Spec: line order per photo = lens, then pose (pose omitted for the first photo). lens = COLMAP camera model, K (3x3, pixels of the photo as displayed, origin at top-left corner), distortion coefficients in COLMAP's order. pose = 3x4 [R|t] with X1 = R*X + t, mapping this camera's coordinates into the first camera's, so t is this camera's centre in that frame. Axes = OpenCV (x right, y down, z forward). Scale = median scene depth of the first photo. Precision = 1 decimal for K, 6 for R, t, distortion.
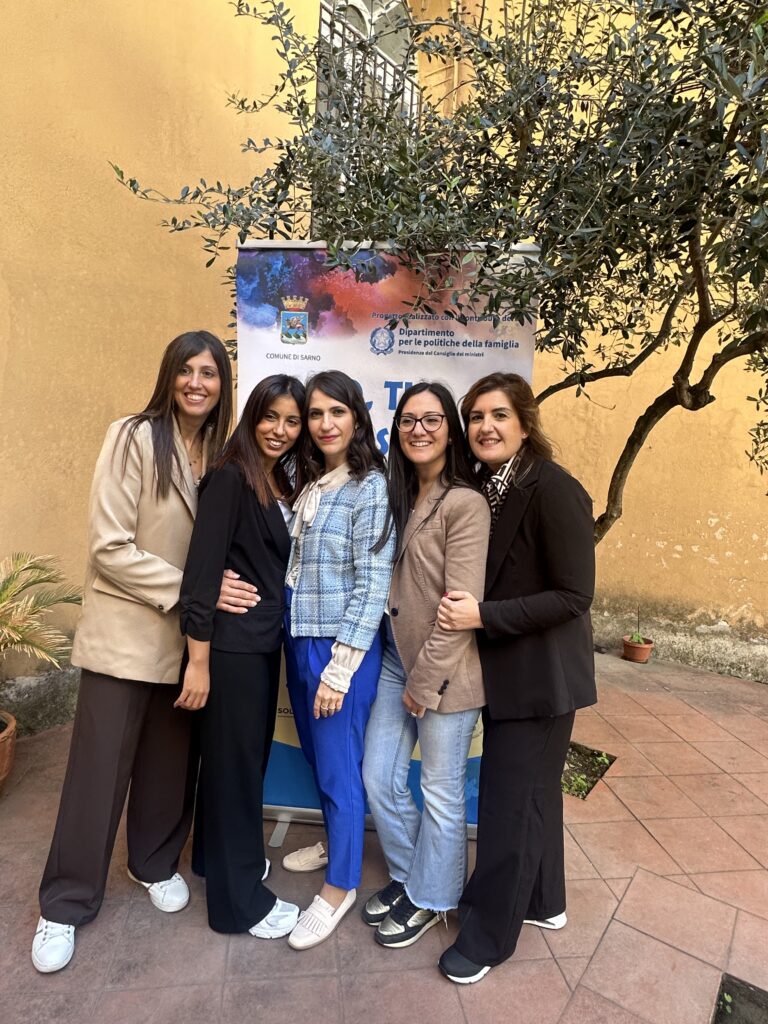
lens RADIAL K [[619.8, 0, 395.5], [0, 619.8, 513.0], [0, 0, 1]] dist [0.004665, 0.002205]
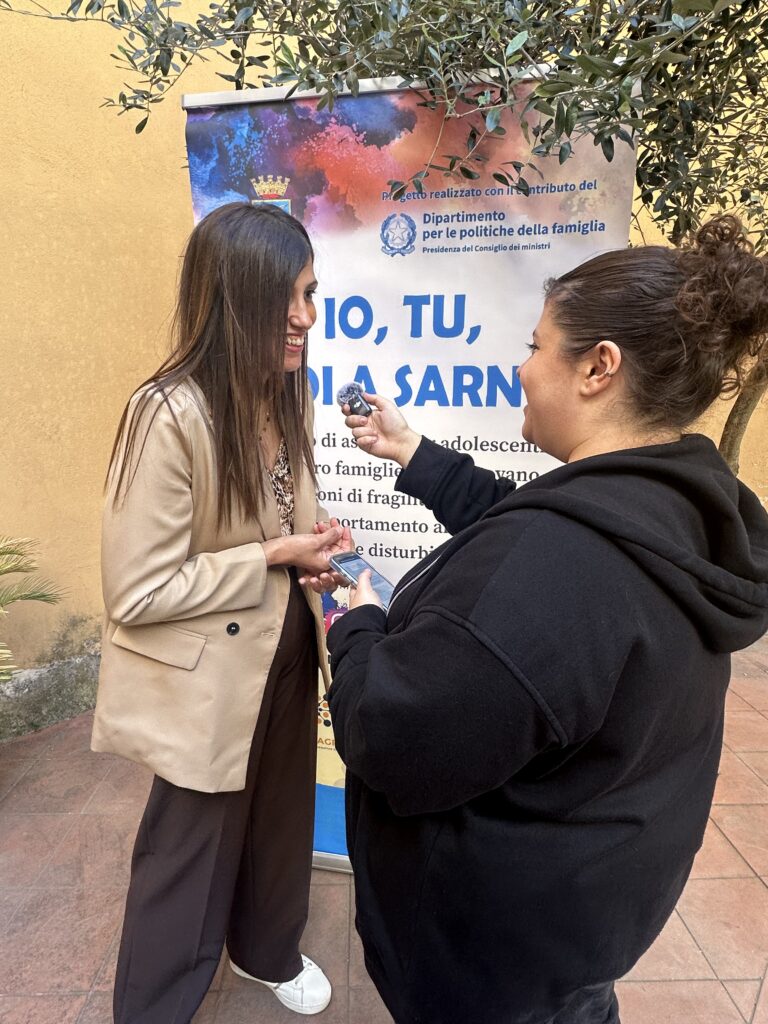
lens RADIAL K [[569.3, 0, 384.0], [0, 569.3, 512.0], [0, 0, 1]] dist [0.004675, 0.000477]
pose [[0.991502, -0.015569, -0.129159, 0.035837], [0.027228, 0.995659, 0.089000, -0.026101], [0.127213, -0.091760, 0.987622, 0.314360]]
